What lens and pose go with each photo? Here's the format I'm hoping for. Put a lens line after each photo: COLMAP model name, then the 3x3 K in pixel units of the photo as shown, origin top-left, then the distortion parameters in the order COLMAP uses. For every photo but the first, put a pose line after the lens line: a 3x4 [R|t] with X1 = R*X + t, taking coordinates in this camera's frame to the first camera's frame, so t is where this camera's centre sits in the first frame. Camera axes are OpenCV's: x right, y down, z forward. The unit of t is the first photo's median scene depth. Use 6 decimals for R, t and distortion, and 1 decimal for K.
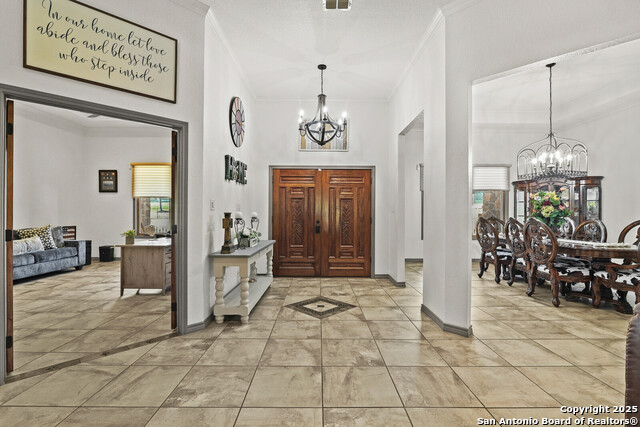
lens RADIAL K [[295.6, 0, 320.6], [0, 295.6, 211.5], [0, 0, 1]] dist [-0.016147, 0.002837]
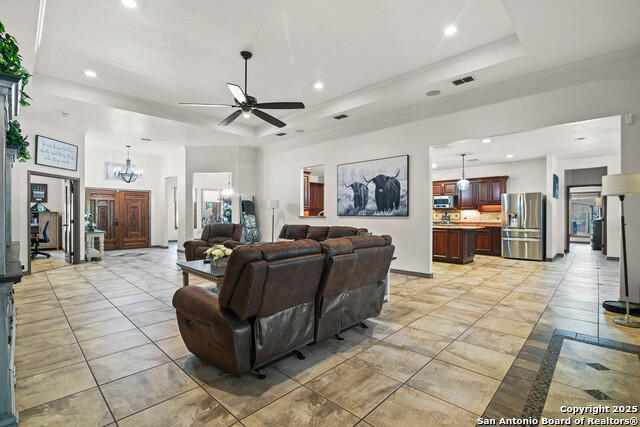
lens RADIAL K [[295.6, 0, 315.3], [0, 295.6, 215.1], [0, 0, 1]] dist [-0.016147, 0.002837]
pose [[0.705718, -0.004051, 0.708481, -0.446060], [-0.001019, 0.999977, 0.006733, -0.005864], [-0.708492, -0.005473, 0.705698, -1.194638]]
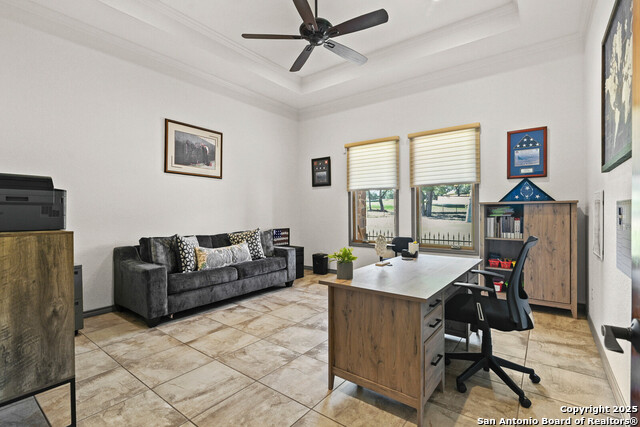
lens RADIAL K [[295.6, 0, 322.4], [0, 295.6, 213.5], [0, 0, 1]] dist [-0.016147, 0.002837]
pose [[0.794343, -0.003339, -0.607460, -0.330479], [0.010835, 0.999904, 0.008674, 0.001899], [0.607373, -0.013472, 0.794303, 0.510834]]
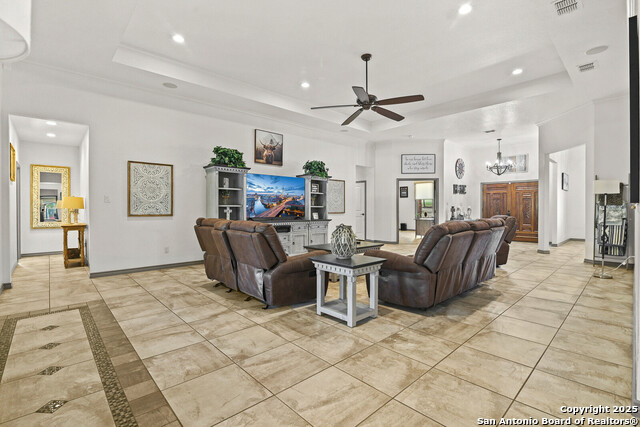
lens RADIAL K [[295.6, 0, 319.7], [0, 295.6, 211.1], [0, 0, 1]] dist [-0.016147, 0.002837]
pose [[0.672107, 0.002268, -0.740450, 0.589303], [0.006285, 0.999942, 0.008768, 0.010645], [0.740427, -0.010547, 0.672054, -1.183032]]
